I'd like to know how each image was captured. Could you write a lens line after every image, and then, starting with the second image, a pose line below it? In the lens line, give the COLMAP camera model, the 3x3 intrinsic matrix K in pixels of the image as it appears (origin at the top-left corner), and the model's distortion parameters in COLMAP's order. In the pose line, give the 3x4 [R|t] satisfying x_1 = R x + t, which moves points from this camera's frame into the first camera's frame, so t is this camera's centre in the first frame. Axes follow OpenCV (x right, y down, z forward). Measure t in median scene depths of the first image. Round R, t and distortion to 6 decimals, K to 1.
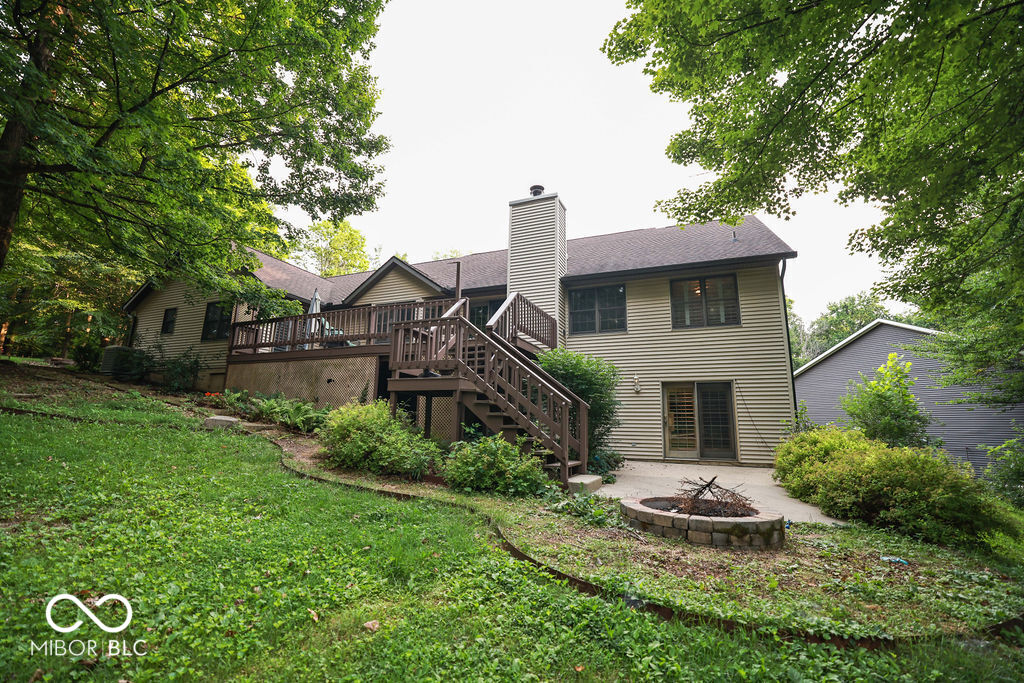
lens RADIAL K [[437.1, 0, 512.3], [0, 437.1, 333.9], [0, 0, 1]] dist [-0.040958, 0.015850]
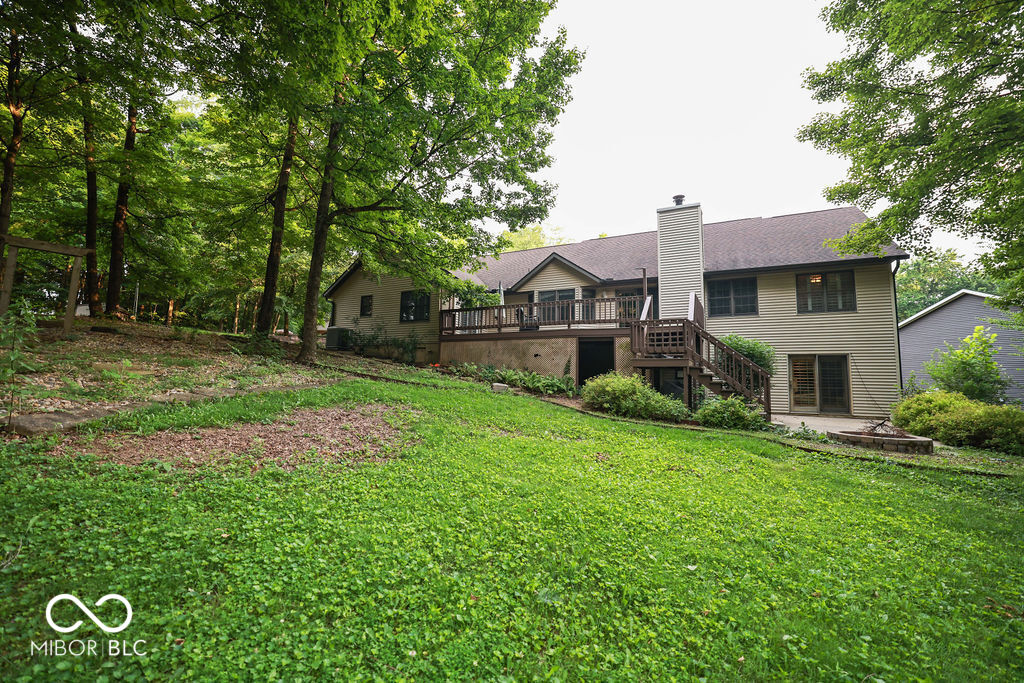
lens RADIAL K [[437.1, 0, 512.3], [0, 437.1, 333.9], [0, 0, 1]] dist [-0.040958, 0.015850]
pose [[0.996207, -0.007703, -0.086678, -0.351342], [0.015911, 0.995407, 0.094406, -0.082536], [0.085552, -0.095427, 0.991753, -0.328928]]
